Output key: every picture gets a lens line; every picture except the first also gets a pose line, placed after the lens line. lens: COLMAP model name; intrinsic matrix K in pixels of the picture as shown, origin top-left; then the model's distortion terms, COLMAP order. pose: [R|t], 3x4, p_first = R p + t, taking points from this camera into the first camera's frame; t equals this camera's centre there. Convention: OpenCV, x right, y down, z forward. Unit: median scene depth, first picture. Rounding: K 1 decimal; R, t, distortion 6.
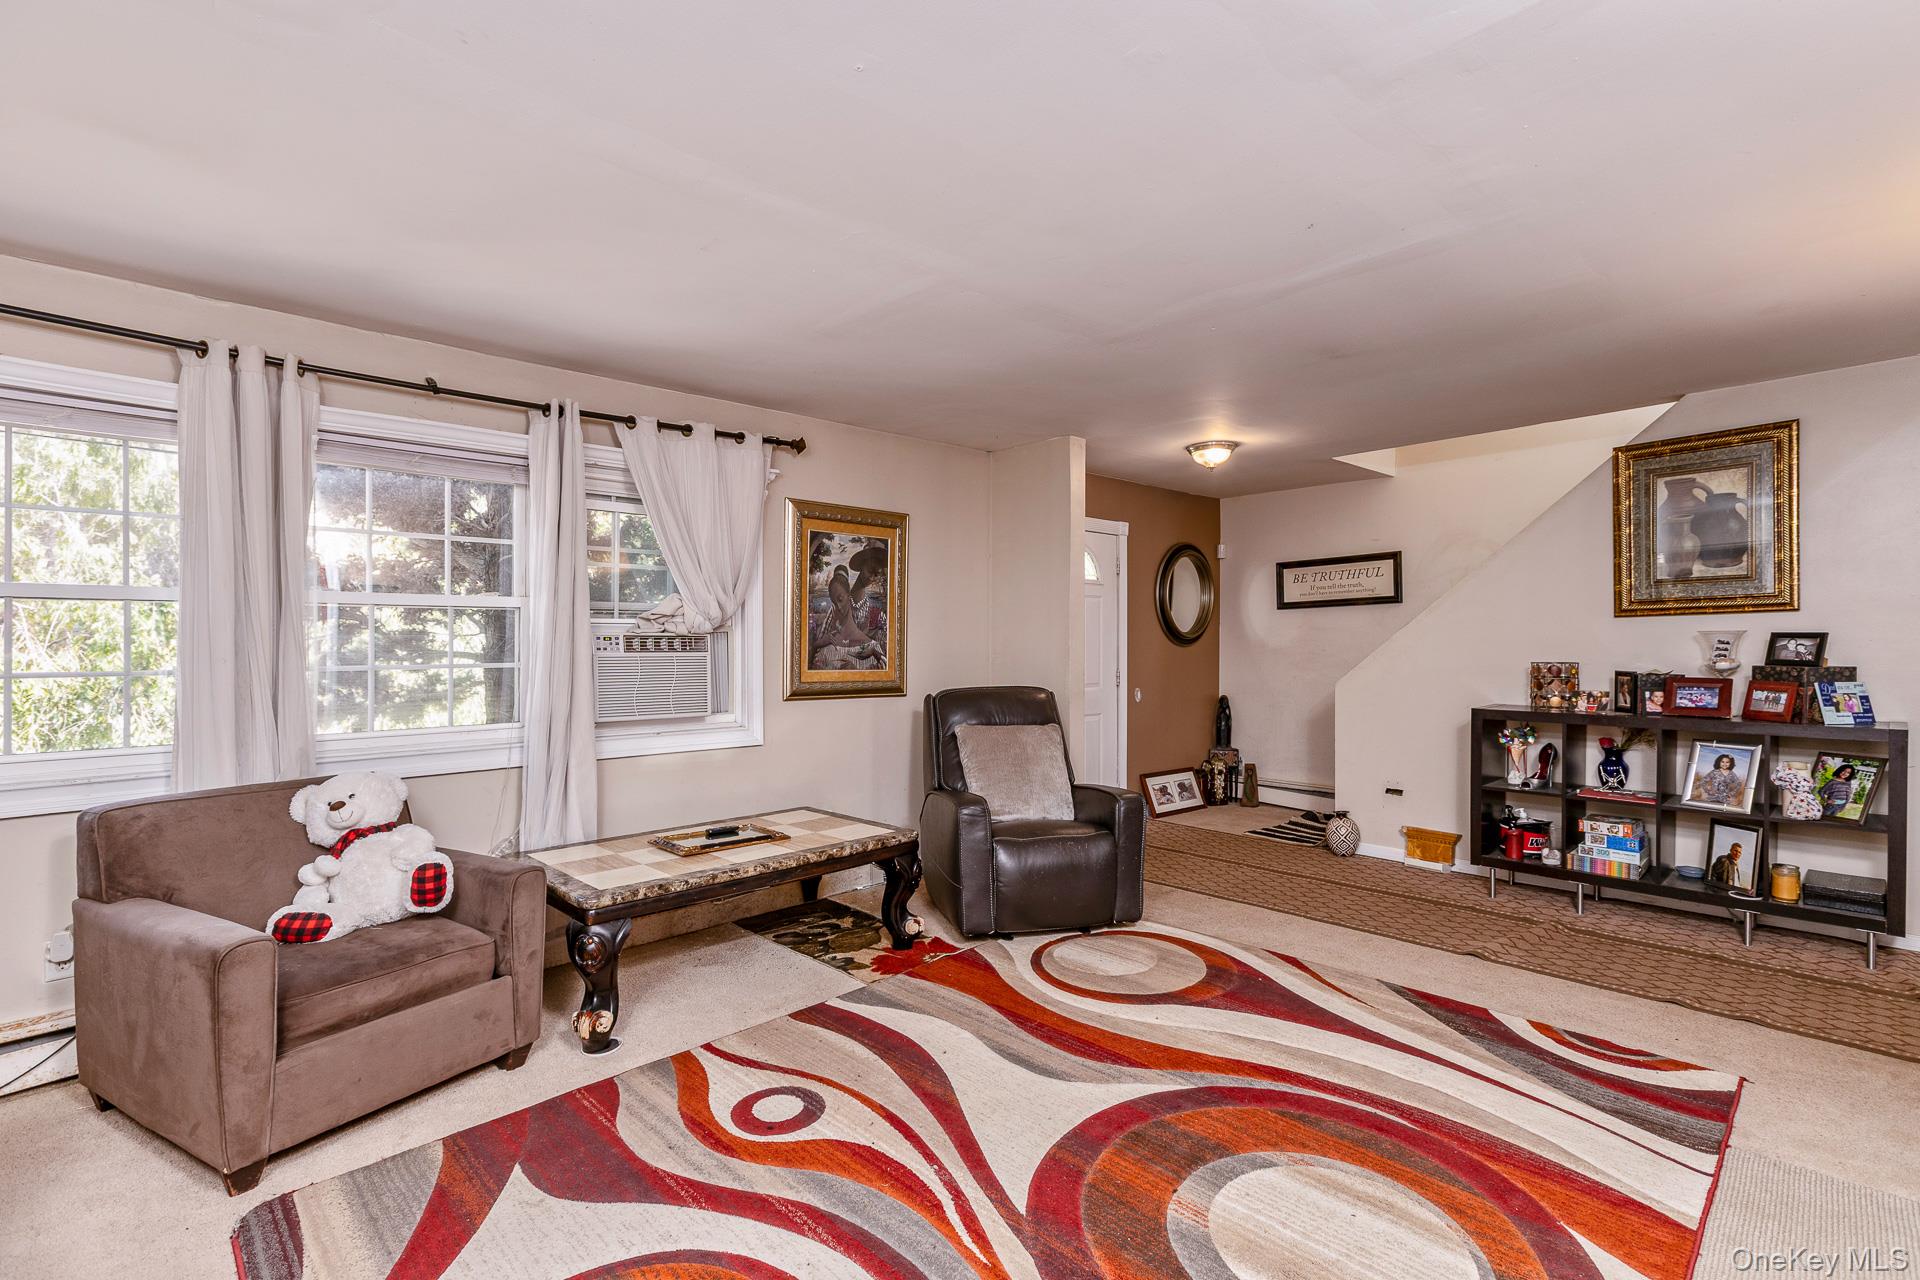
lens RADIAL K [[910.2, 0, 960.0], [0, 910.2, 640.0], [0, 0, 1]] dist [0.040033, 0.000084]
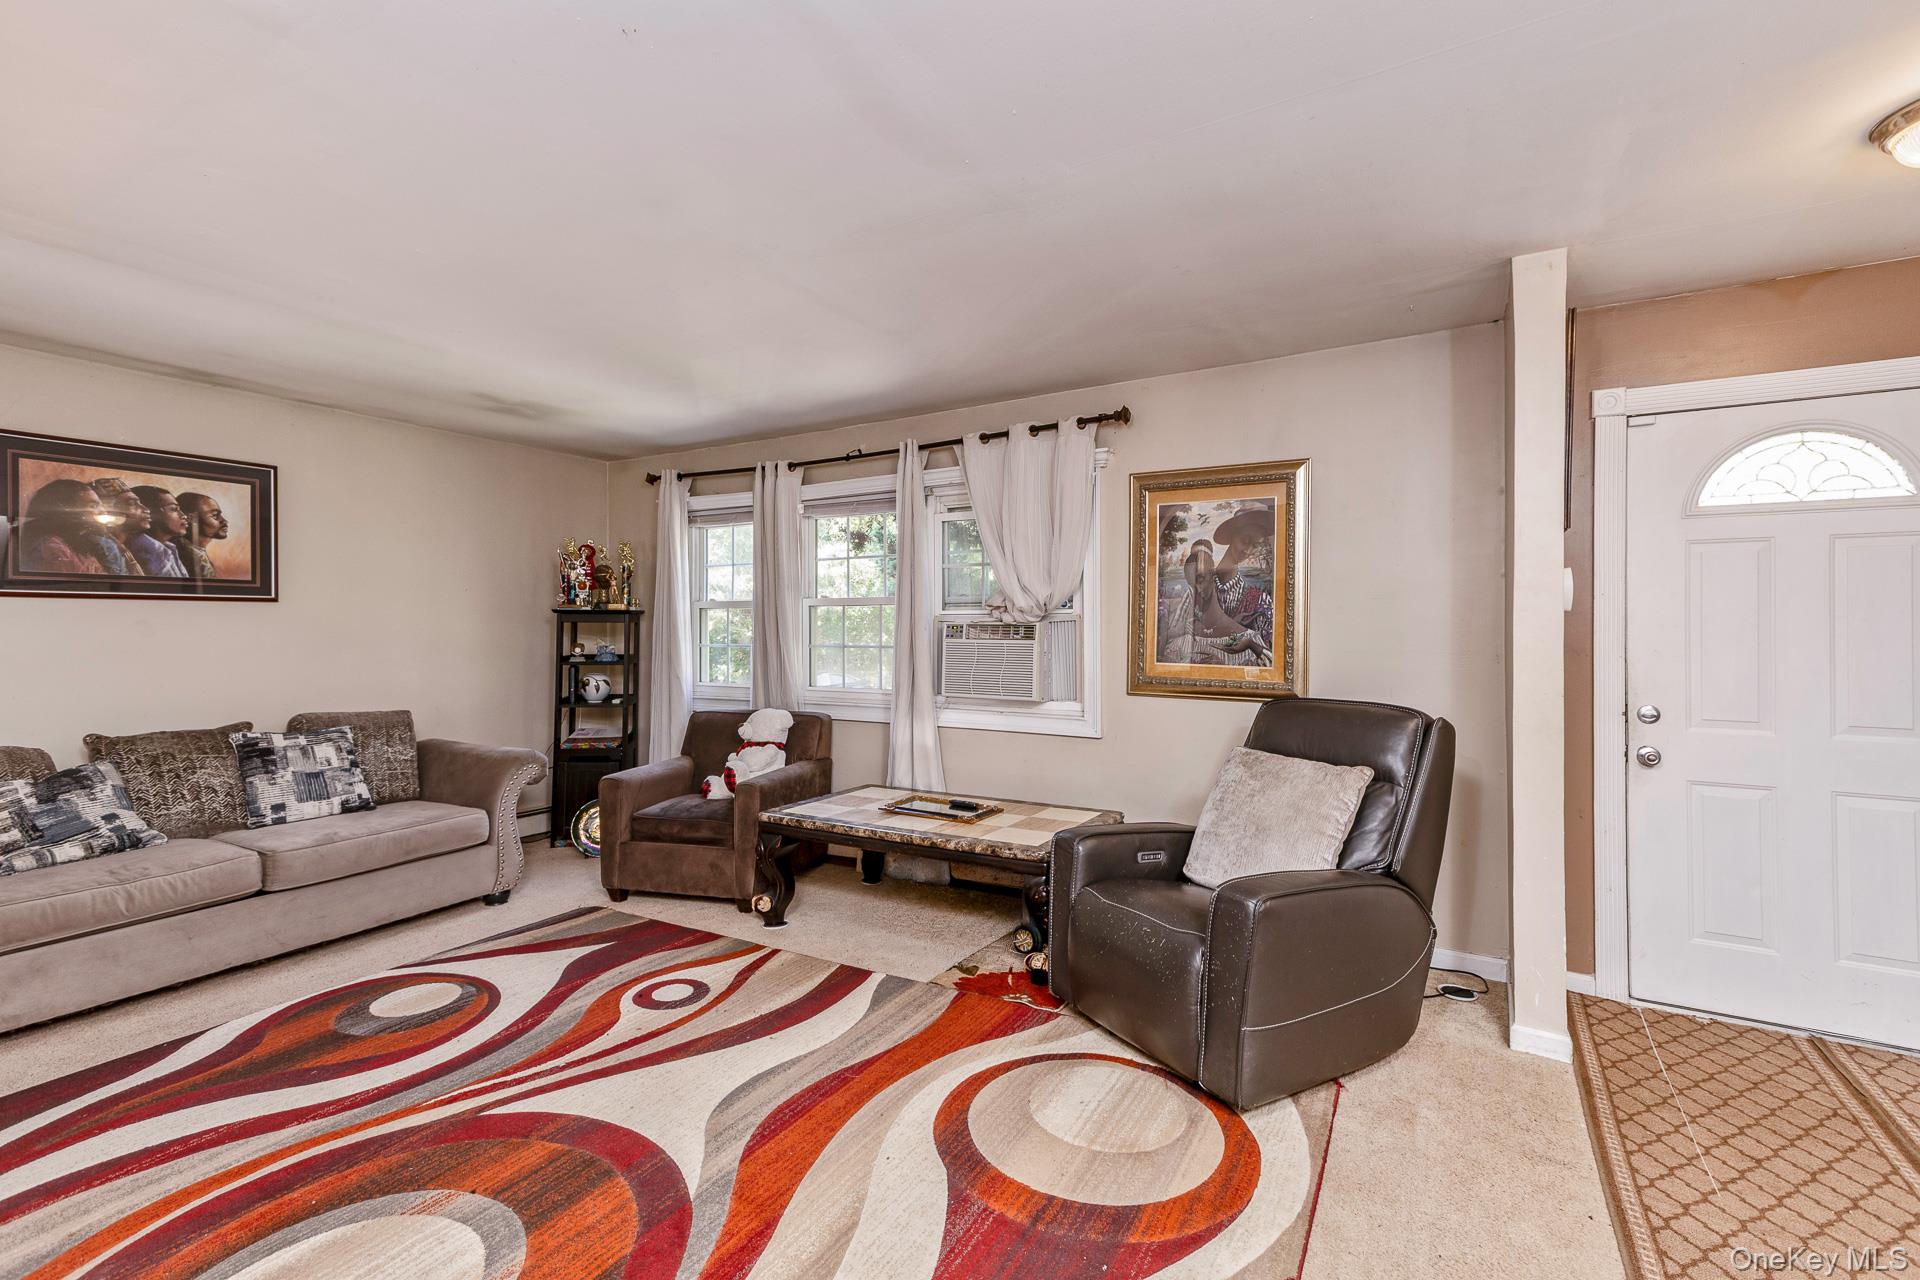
lens RADIAL K [[866.2, 0, 960.7], [0, 866.2, 637.0], [0, 0, 1]] dist [0.030158, 0.000128]
pose [[0.259332, 0.009087, -0.965746, 0.646705], [-0.002630, 0.999959, 0.008703, 0.001061], [0.965785, 0.000283, 0.259345, 0.644323]]
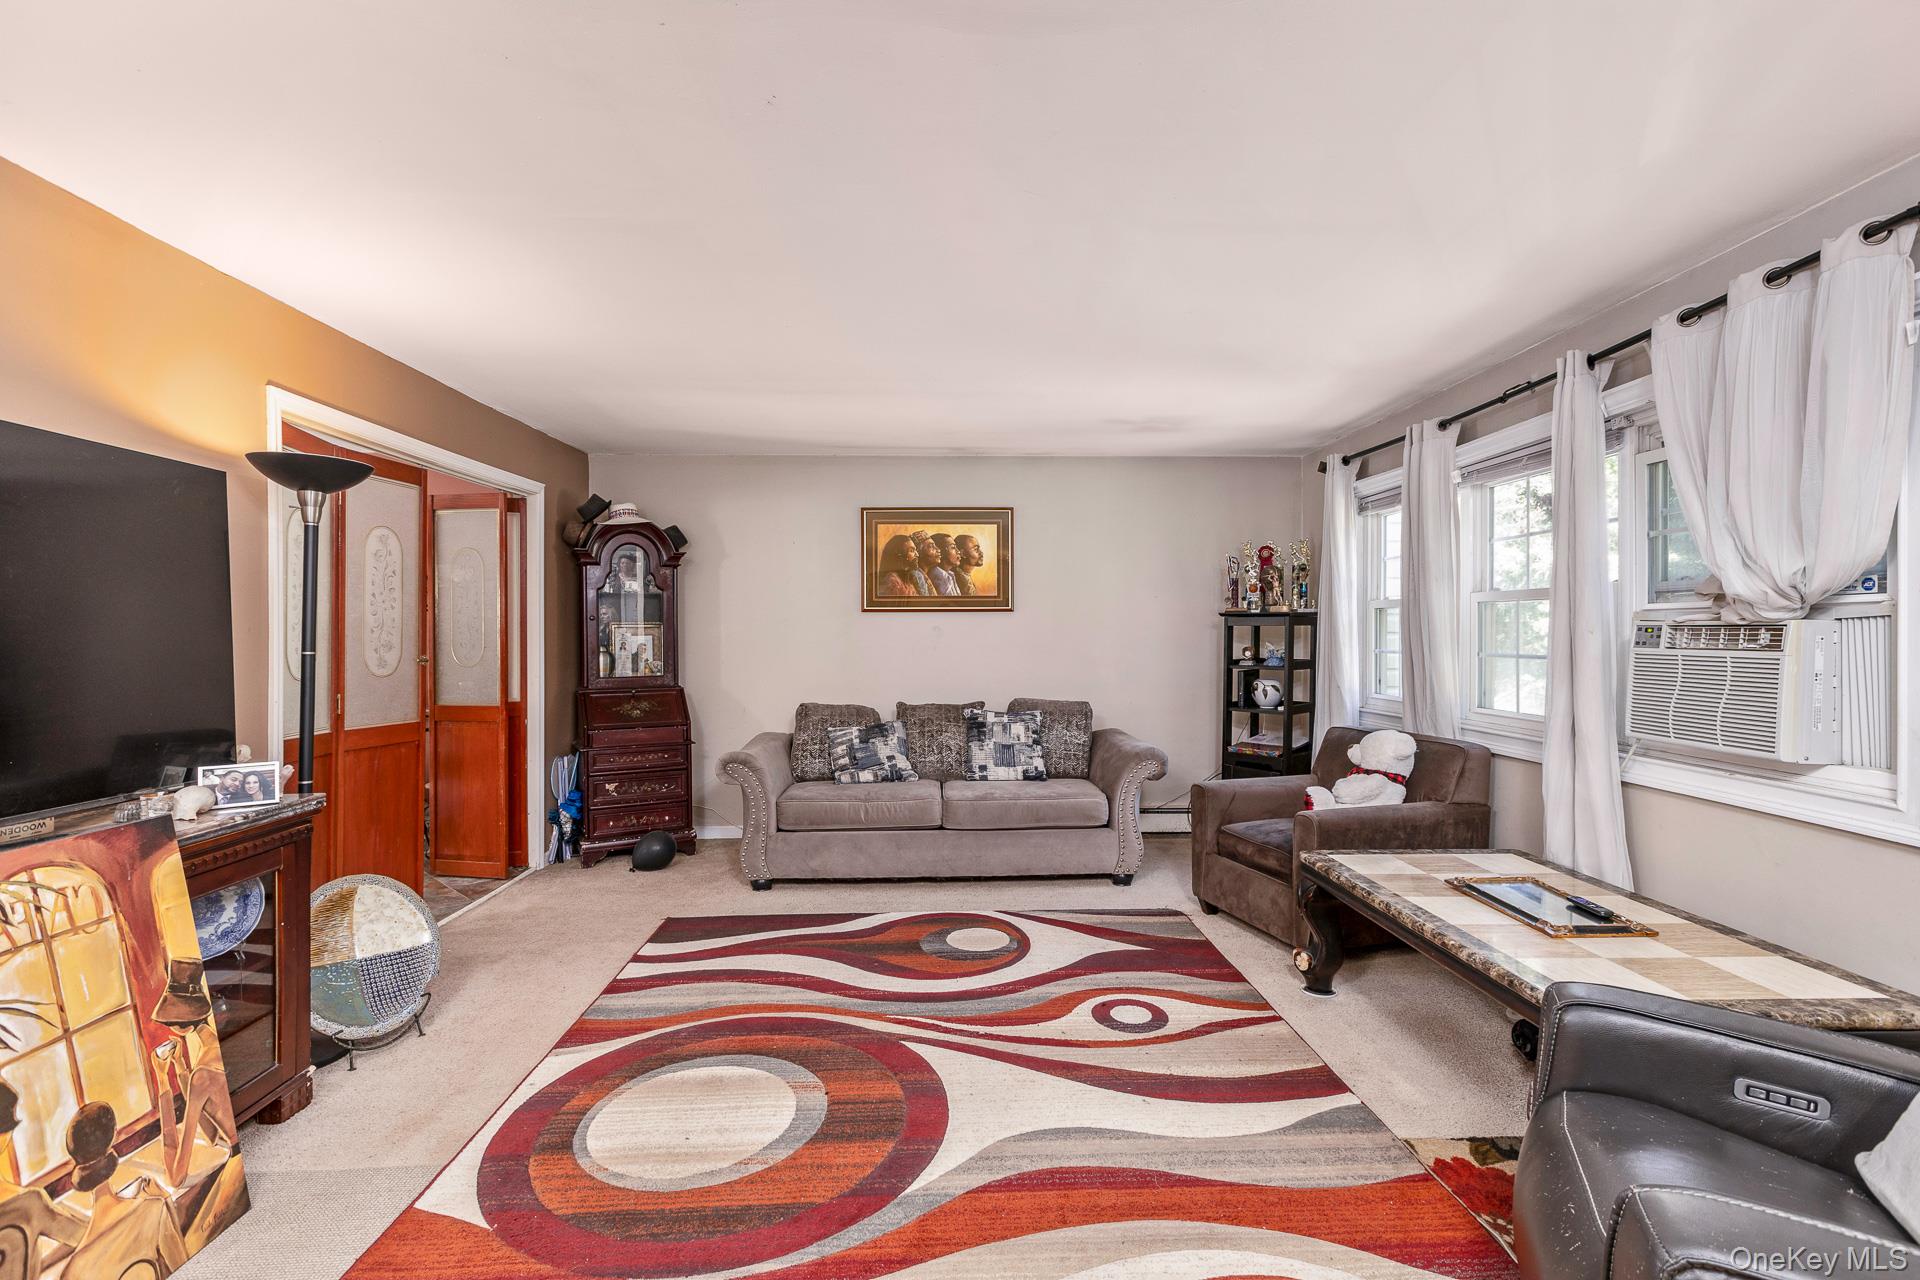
lens RADIAL K [[873.6, 0, 966.4], [0, 873.6, 639.8], [0, 0, 1]] dist [0.017143, -0.000375]
pose [[-0.670177, 0.005563, -0.742181, 0.485285], [-0.002740, 0.999947, 0.009969, 0.001005], [0.742196, 0.008715, -0.670126, 0.968889]]
